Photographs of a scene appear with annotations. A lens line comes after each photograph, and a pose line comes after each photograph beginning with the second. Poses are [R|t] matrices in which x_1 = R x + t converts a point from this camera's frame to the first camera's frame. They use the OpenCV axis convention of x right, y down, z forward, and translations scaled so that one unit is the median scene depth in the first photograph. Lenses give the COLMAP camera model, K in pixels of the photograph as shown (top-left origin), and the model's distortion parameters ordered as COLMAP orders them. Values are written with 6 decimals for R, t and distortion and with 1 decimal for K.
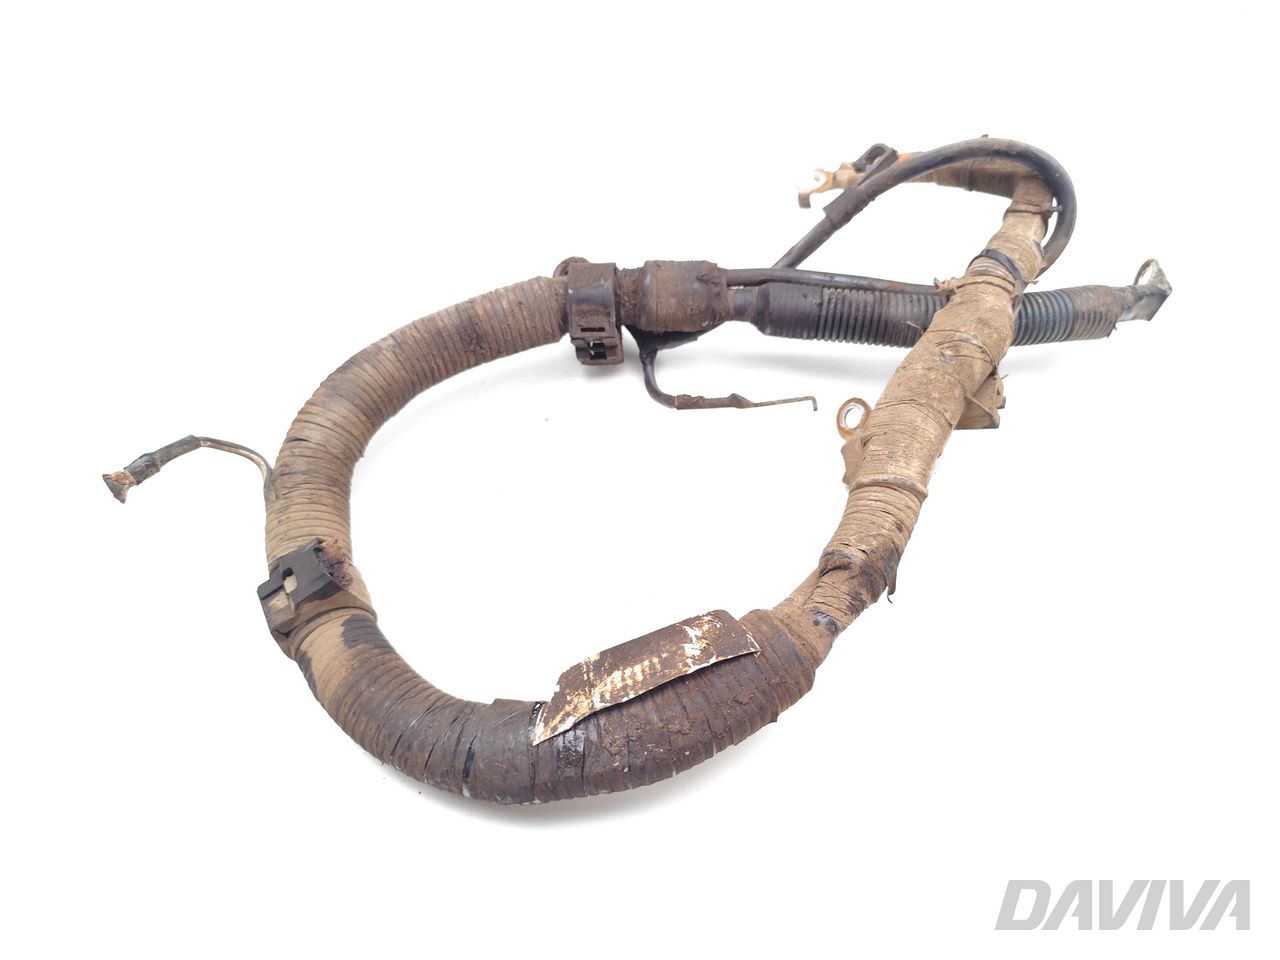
lens RADIAL K [[861.7, 0, 640.0], [0, 861.7, 480.0], [0, 0, 1]] dist [0.000969, 0.000660]
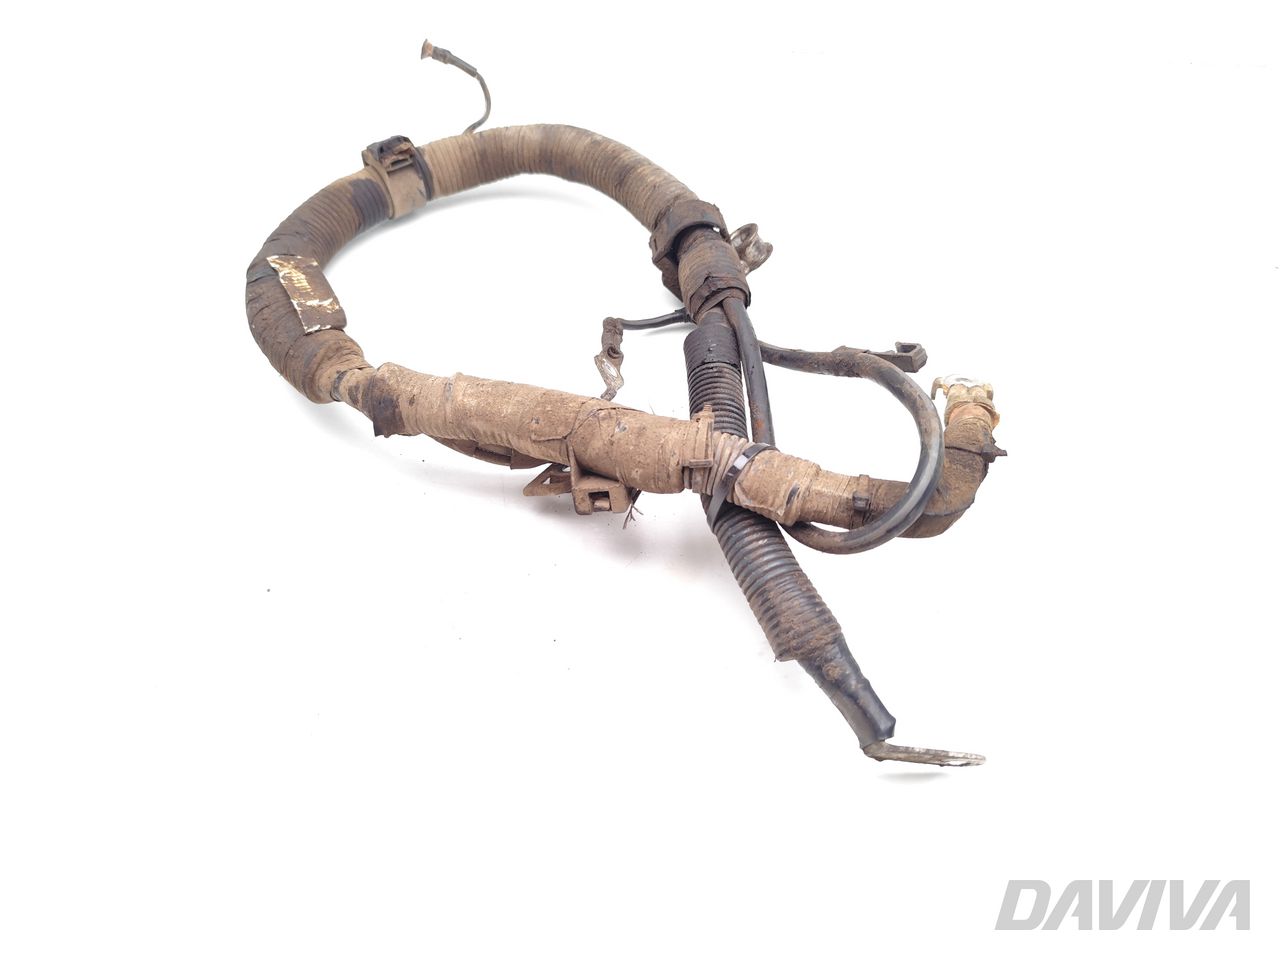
lens RADIAL K [[861.7, 0, 640.0], [0, 861.7, 480.0], [0, 0, 1]] dist [0.000969, 0.000660]
pose [[0.176993, 0.781028, -0.598889, 1.180375], [-0.802732, 0.466634, 0.371314, -0.592399], [0.569469, 0.415027, 0.709547, 0.433972]]
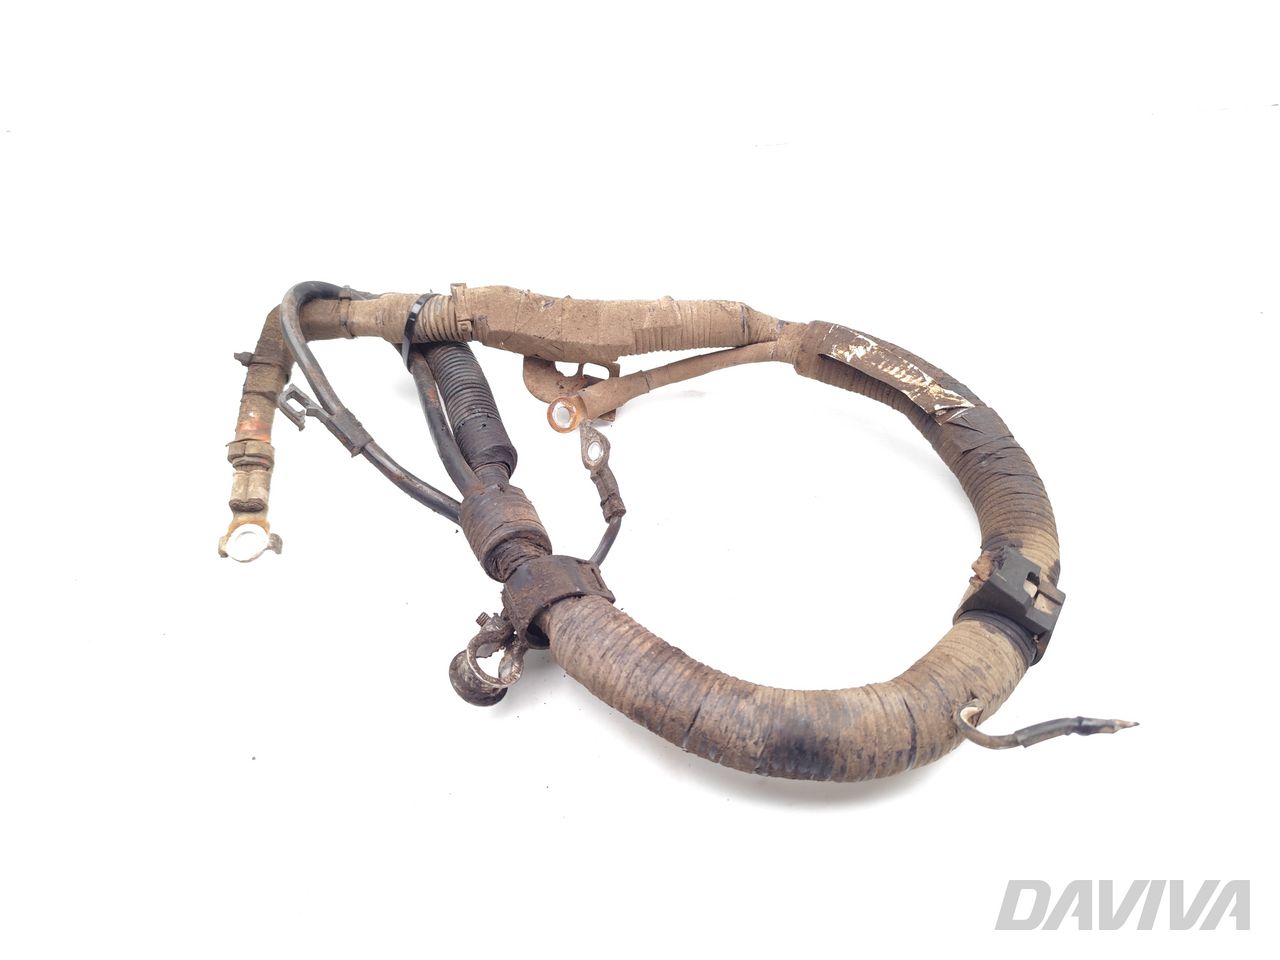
lens RADIAL K [[861.7, 0, 640.0], [0, 861.7, 480.0], [0, 0, 1]] dist [0.000969, 0.000660]
pose [[-0.469746, -0.623286, 0.625182, -0.813551], [0.758976, 0.076560, 0.646602, -1.016010], [-0.450882, 0.778237, 0.437095, 0.687882]]
